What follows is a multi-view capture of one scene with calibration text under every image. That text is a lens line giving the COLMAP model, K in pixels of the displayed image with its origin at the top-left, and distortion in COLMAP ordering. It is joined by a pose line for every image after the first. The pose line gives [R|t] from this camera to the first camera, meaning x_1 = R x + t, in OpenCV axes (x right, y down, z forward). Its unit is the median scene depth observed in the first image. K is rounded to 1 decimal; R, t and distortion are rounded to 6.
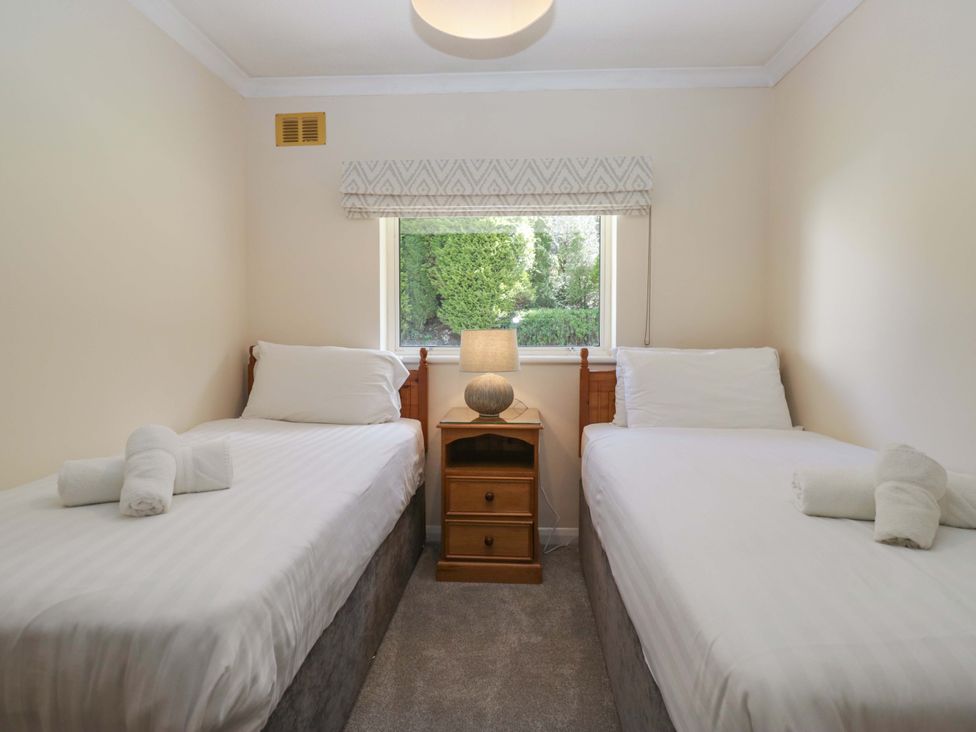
lens RADIAL K [[523.3, 0, 517.6], [0, 523.3, 353.4], [0, 0, 1]] dist [-0.003434, -0.013660]
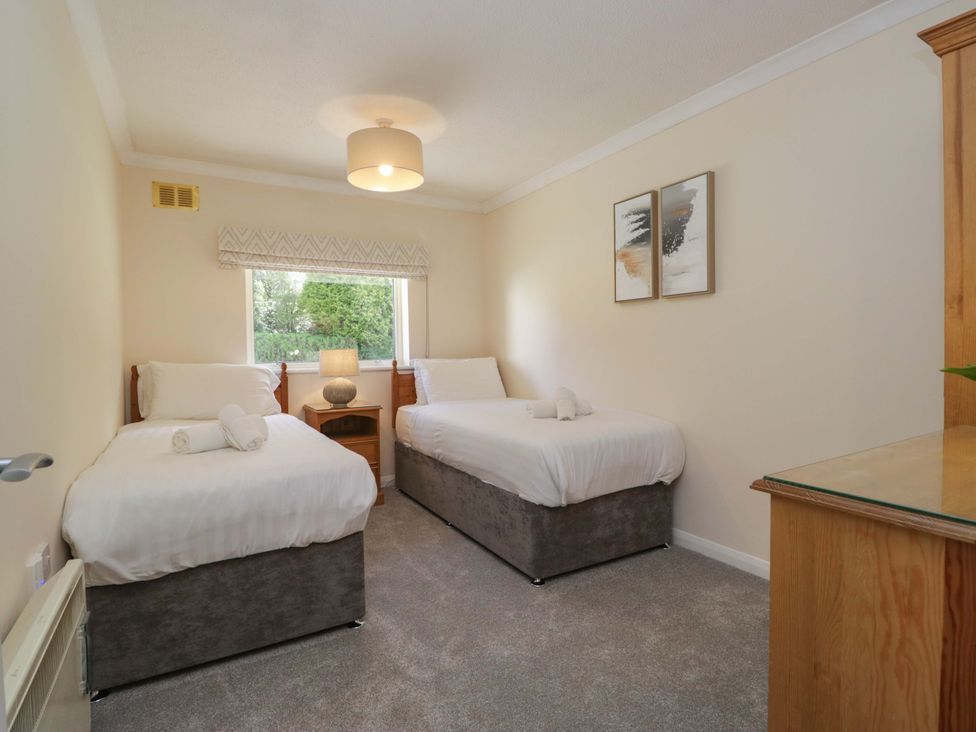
lens RADIAL K [[501.8, 0, 502.7], [0, 501.8, 355.8], [0, 0, 1]] dist [-0.000899, -0.011256]
pose [[0.826469, -0.019139, 0.562657, -0.465453], [0.040581, 0.998847, -0.025631, 0.029640], [-0.561518, 0.044017, 0.826293, -0.469554]]
